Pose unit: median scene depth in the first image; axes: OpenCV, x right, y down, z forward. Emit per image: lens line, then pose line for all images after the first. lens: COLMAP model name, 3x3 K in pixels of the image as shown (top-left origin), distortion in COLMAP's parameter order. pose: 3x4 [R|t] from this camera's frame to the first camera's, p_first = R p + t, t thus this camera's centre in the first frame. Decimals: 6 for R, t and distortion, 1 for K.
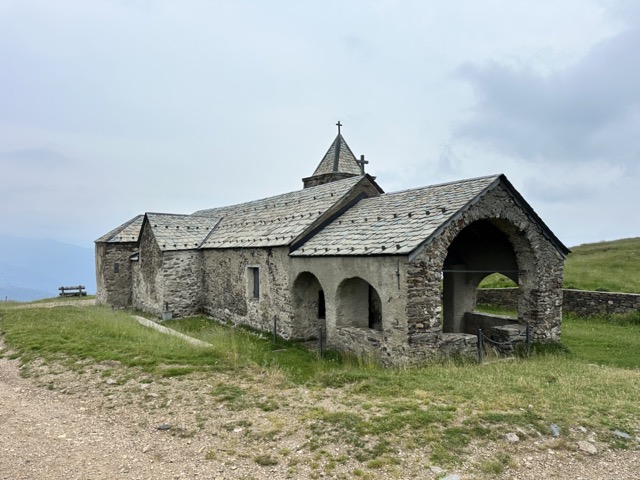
lens RADIAL K [[446.1, 0, 320.0], [0, 446.1, 240.0], [0, 0, 1]] dist [0.099362, -0.099132]
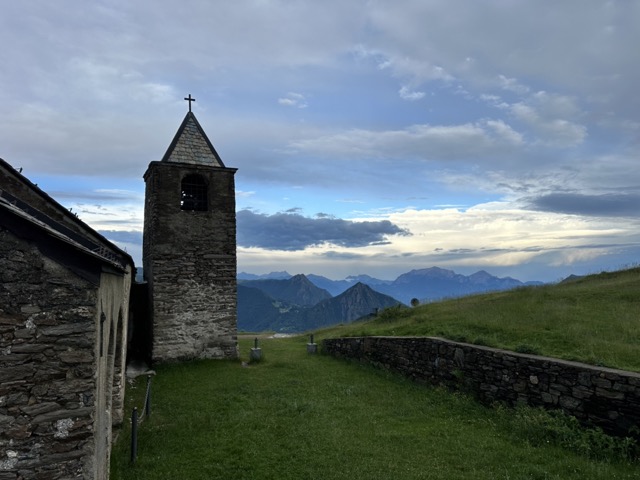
lens RADIAL K [[446.1, 0, 320.0], [0, 446.1, 240.0], [0, 0, 1]] dist [0.099362, -0.099132]
pose [[0.980280, -0.032392, -0.194942, 0.903635], [0.018971, 0.997344, -0.070319, 0.043167], [0.196702, 0.065234, 0.978291, 0.868042]]
